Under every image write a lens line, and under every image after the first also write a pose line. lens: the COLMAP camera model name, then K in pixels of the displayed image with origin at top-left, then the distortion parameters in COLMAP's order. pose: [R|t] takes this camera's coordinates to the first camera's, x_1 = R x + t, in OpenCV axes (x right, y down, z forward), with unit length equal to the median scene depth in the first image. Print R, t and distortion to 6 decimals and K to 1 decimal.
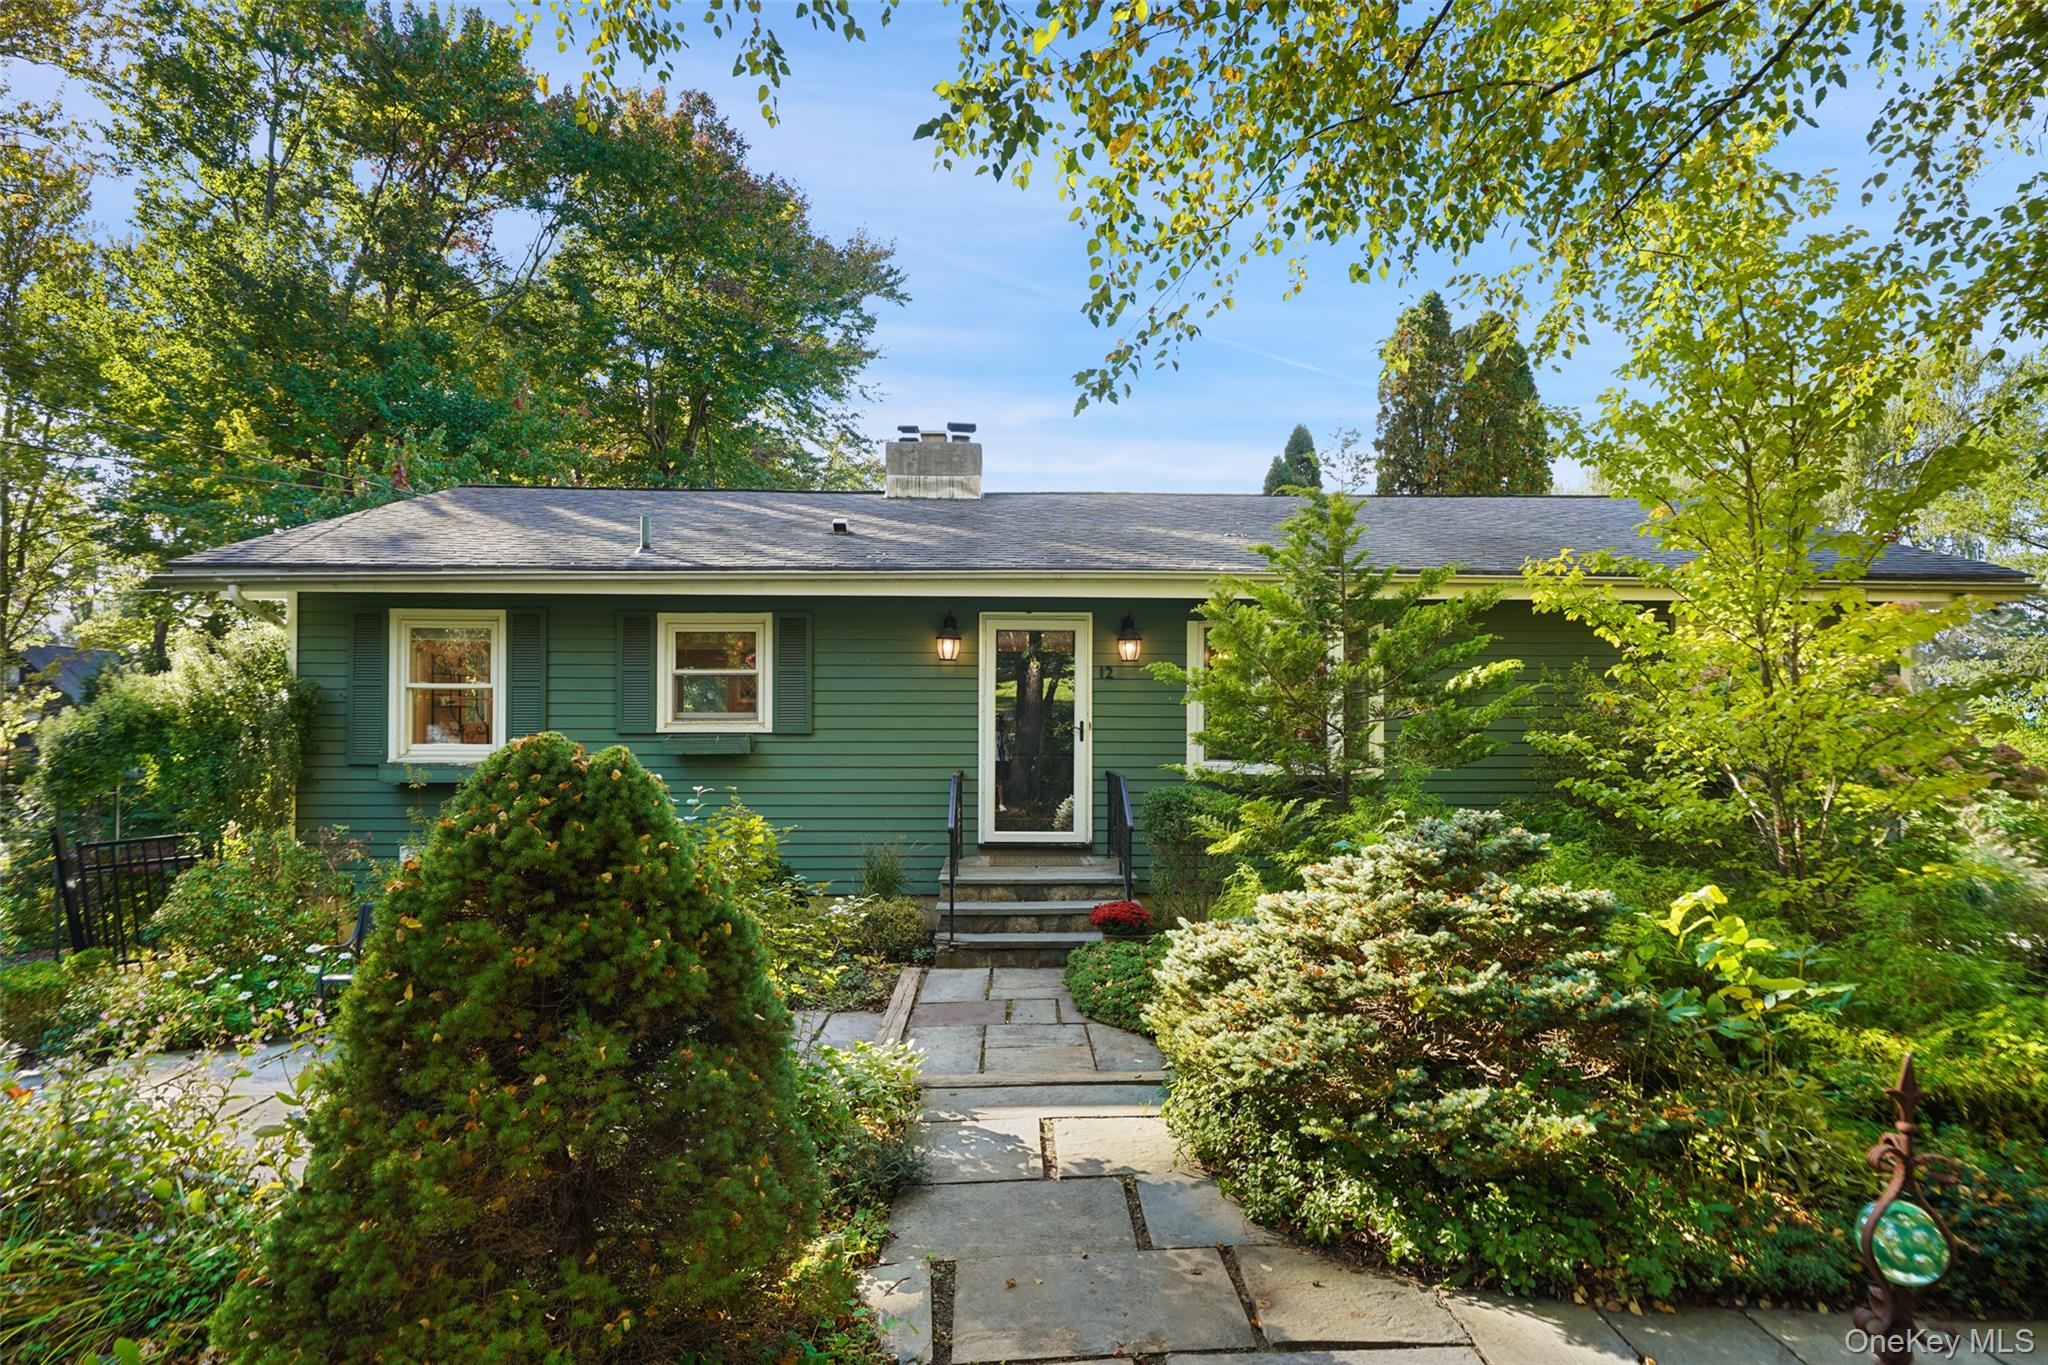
lens RADIAL K [[1055.1, 0, 1024.7], [0, 1055.1, 688.0], [0, 0, 1]] dist [-0.001291, -0.000022]
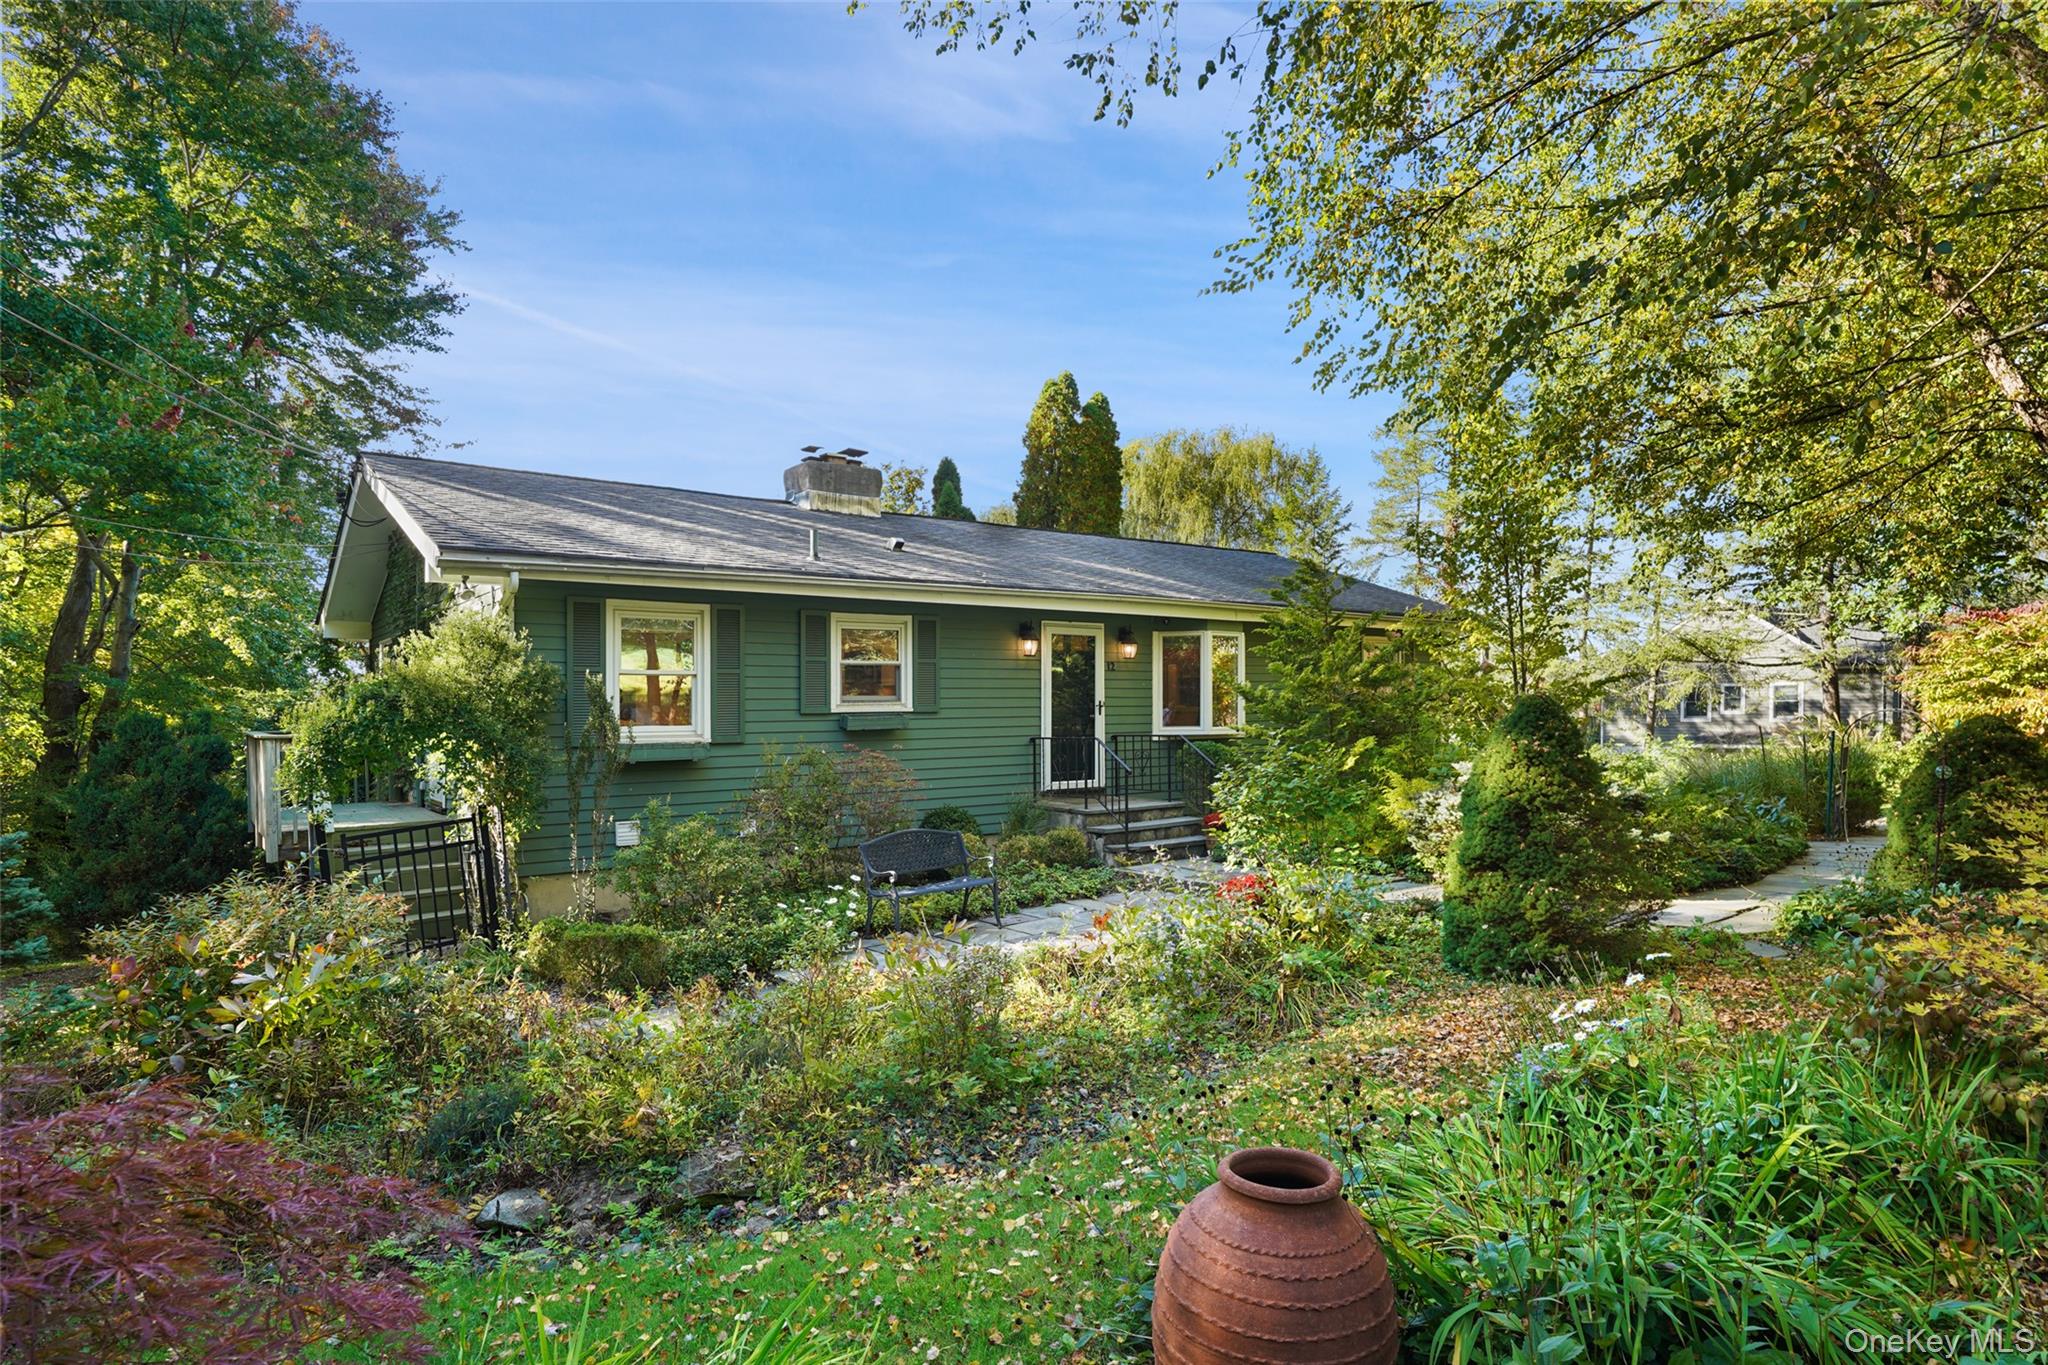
lens RADIAL K [[1095.6, 0, 1021.8], [0, 1095.6, 682.4], [0, 0, 1]] dist [-0.000639, -0.000066]
pose [[0.821562, 0.000468, 0.570119, -0.863380], [-0.000677, 1.000000, 0.000155, 0.007249], [-0.570119, -0.000513, 0.821562, -0.136626]]
